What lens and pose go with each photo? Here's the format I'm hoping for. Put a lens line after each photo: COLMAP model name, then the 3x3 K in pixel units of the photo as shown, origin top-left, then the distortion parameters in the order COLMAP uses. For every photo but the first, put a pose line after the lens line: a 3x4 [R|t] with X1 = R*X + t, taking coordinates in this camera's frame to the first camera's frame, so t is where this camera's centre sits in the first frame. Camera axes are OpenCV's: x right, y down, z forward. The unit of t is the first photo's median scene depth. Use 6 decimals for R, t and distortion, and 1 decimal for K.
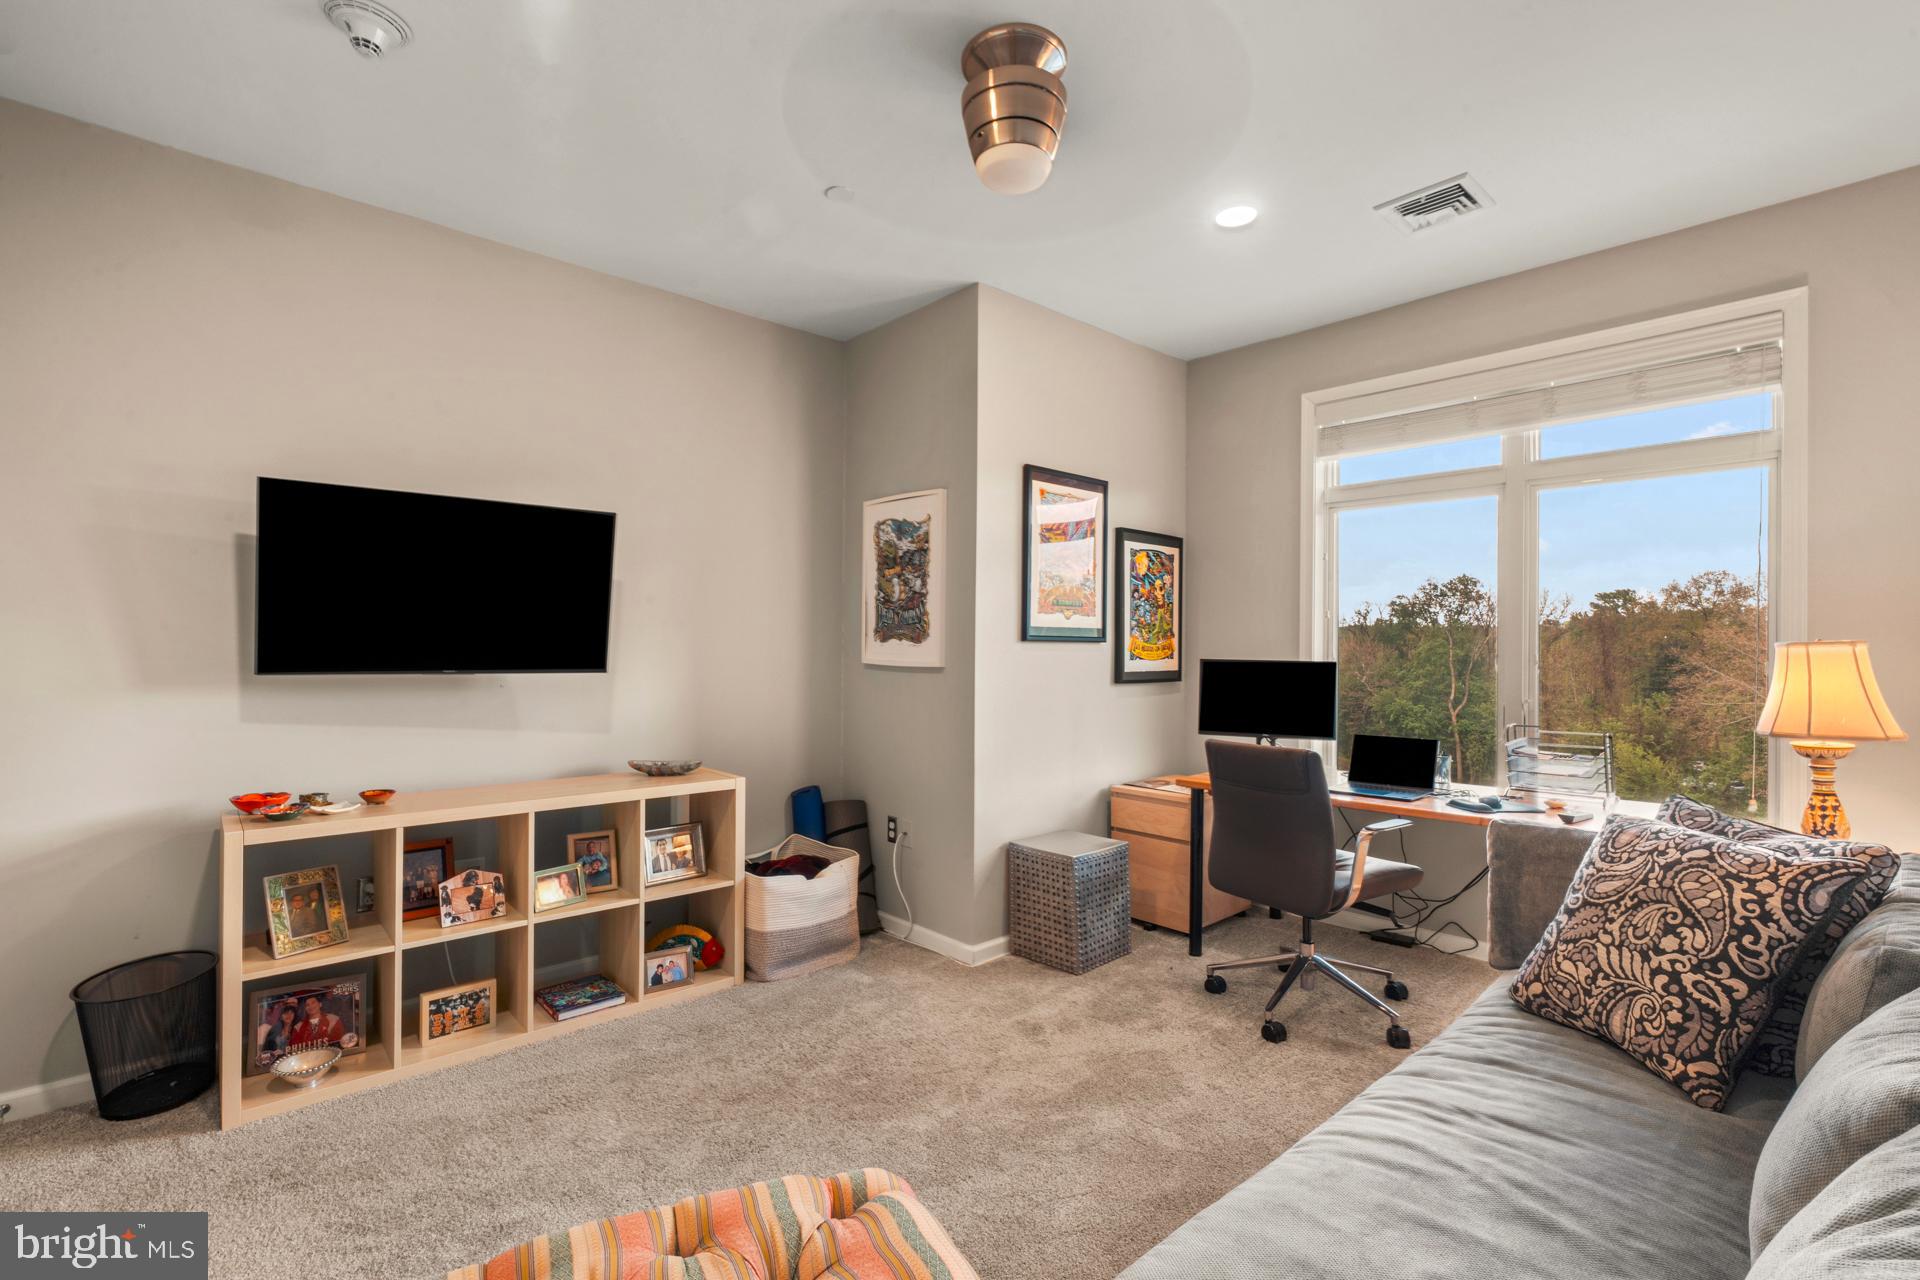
lens RADIAL K [[852.5, 0, 957.8], [0, 852.5, 637.6], [0, 0, 1]] dist [-0.002381, -0.000265]
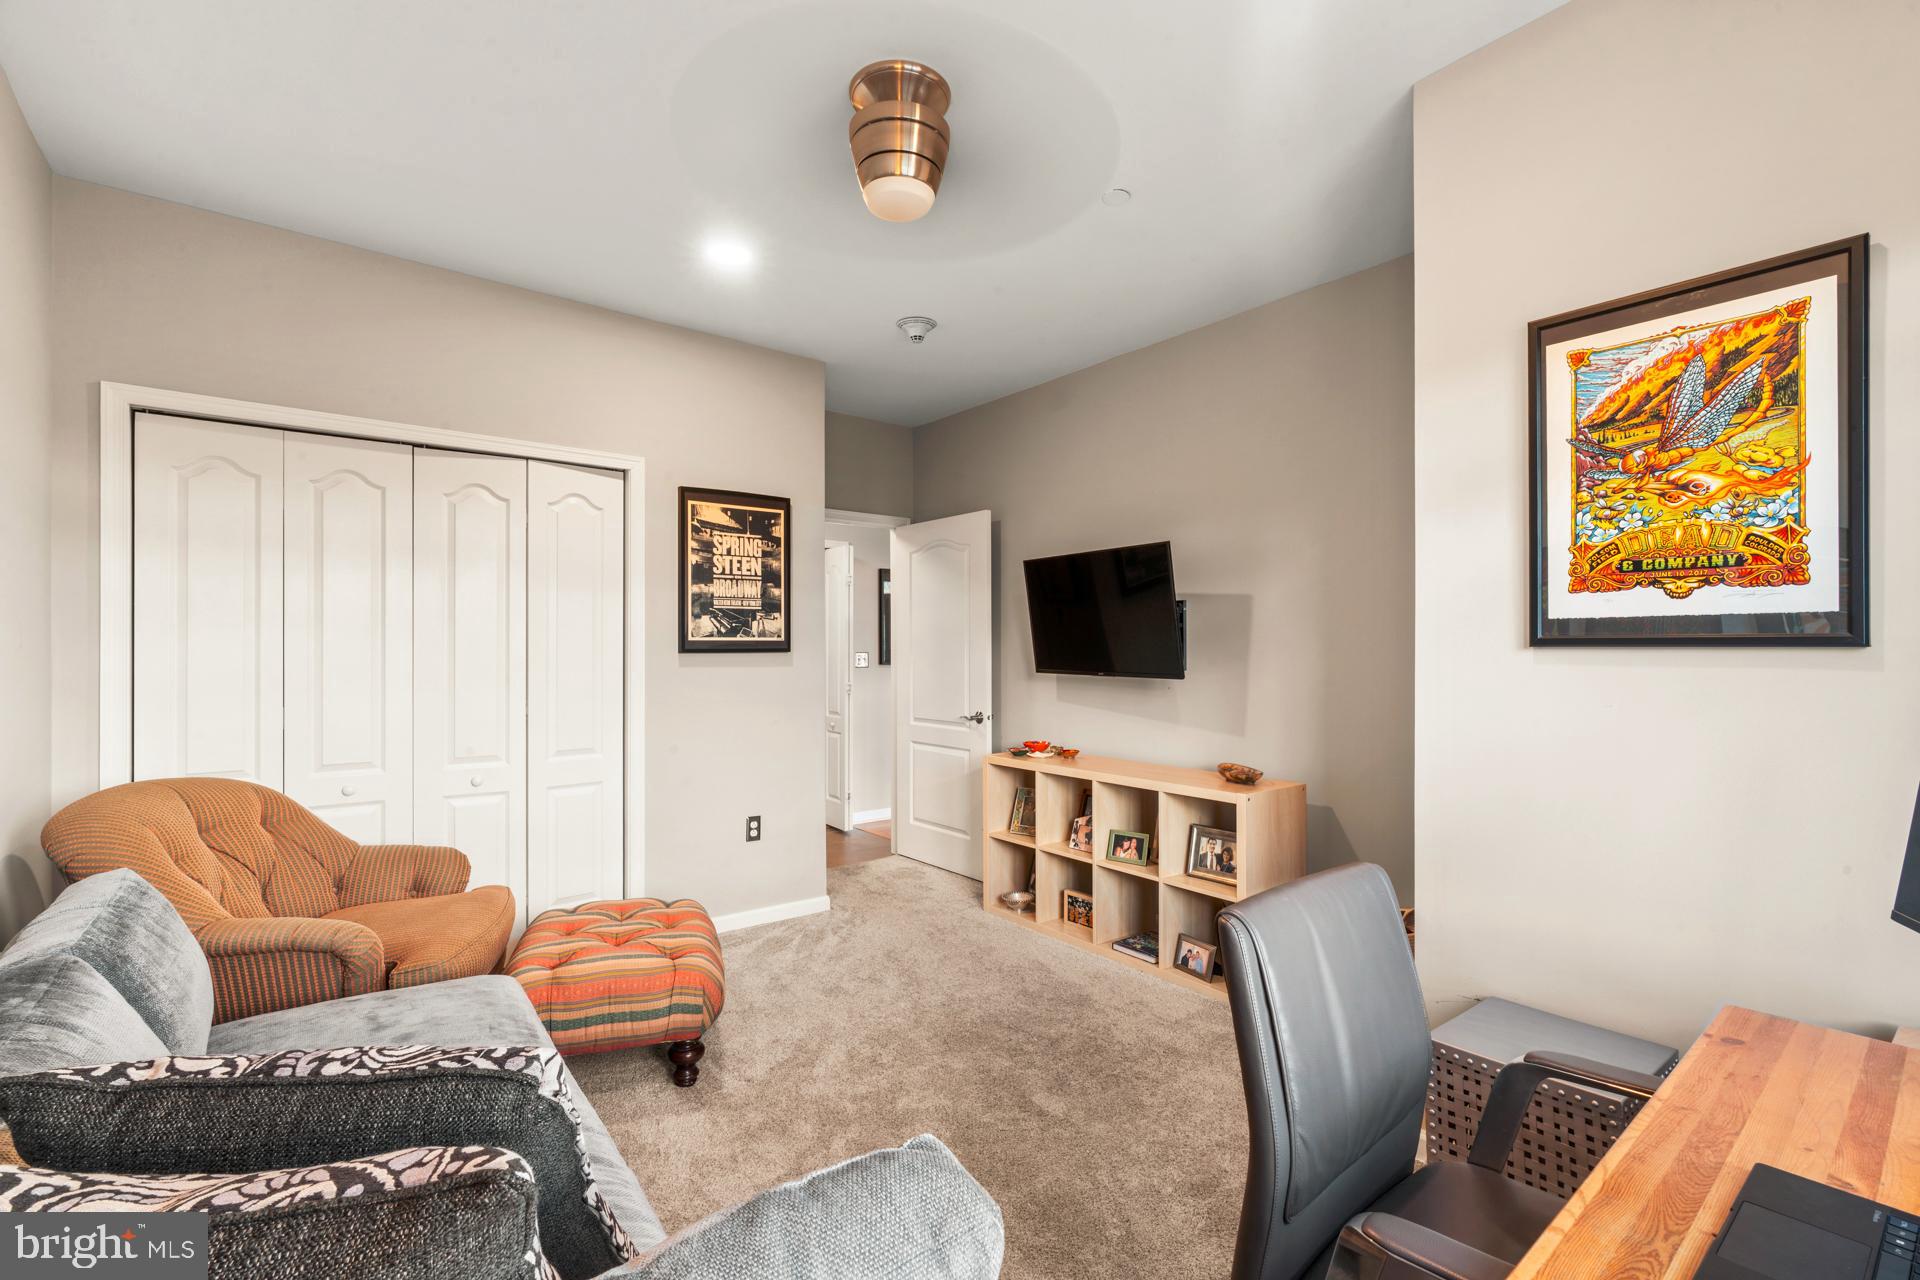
lens RADIAL K [[852.5, 0, 957.8], [0, 852.5, 637.6], [0, 0, 1]] dist [-0.002381, -0.000265]
pose [[-0.072981, -0.021570, -0.997100, 0.759042], [0.009303, 0.999708, -0.022307, 0.008164], [0.997290, -0.010904, -0.072759, 0.787494]]
